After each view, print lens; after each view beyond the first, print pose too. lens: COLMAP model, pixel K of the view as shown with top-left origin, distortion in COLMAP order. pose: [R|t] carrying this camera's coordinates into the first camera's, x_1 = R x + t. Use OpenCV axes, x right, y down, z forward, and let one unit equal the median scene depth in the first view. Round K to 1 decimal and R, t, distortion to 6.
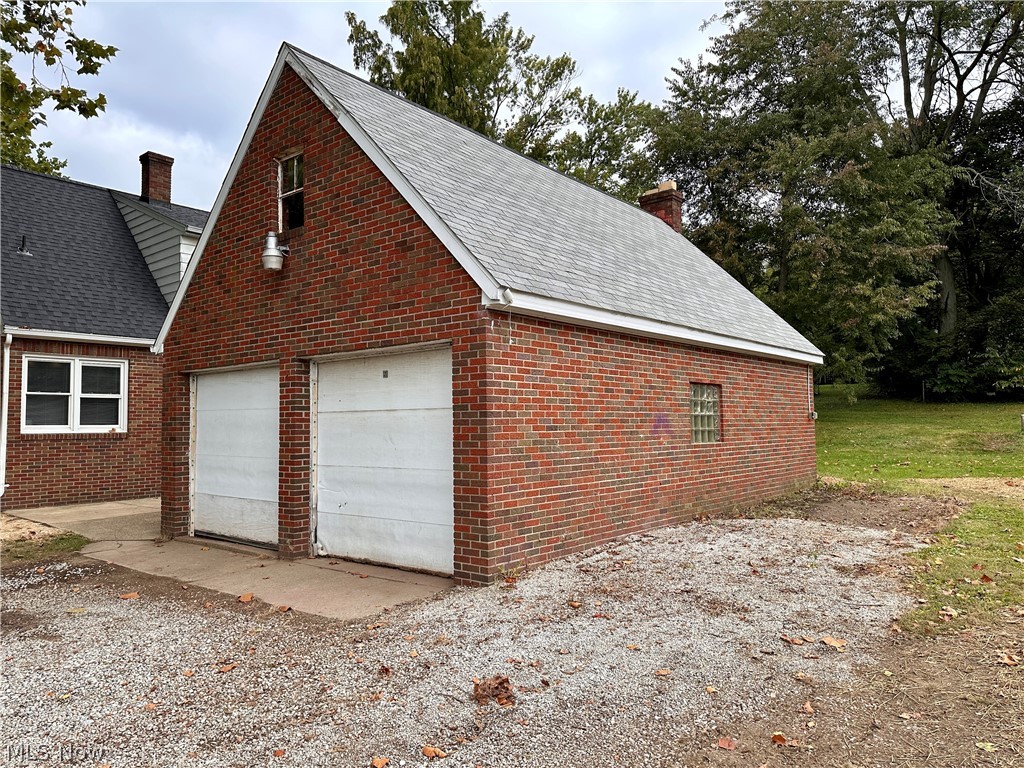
lens RADIAL K [[720.8, 0, 512.0], [0, 720.8, 382.8], [0, 0, 1]] dist [0.028659, -0.015037]
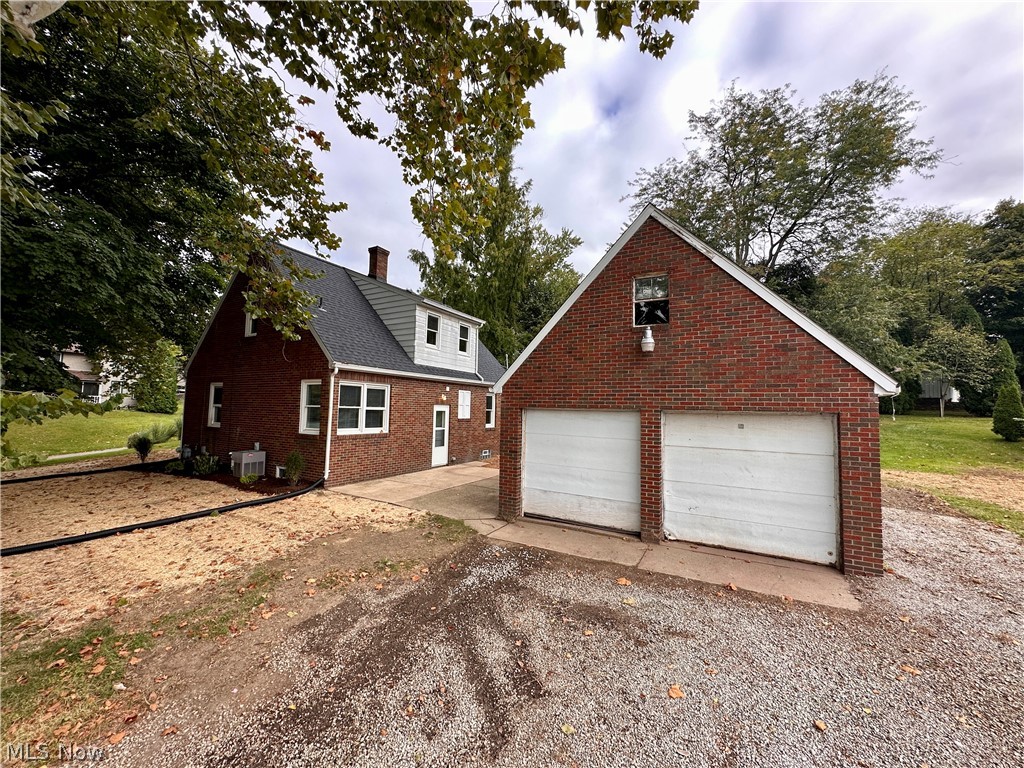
lens RADIAL K [[408.9, 0, 510.8], [0, 408.9, 384.4], [0, 0, 1]] dist [0.012369, -0.000185]
pose [[0.984843, 0.045569, 0.167353, -0.621554], [-0.045204, 0.998960, -0.005991, -0.056588], [-0.167451, -0.001665, 0.985879, 0.165306]]
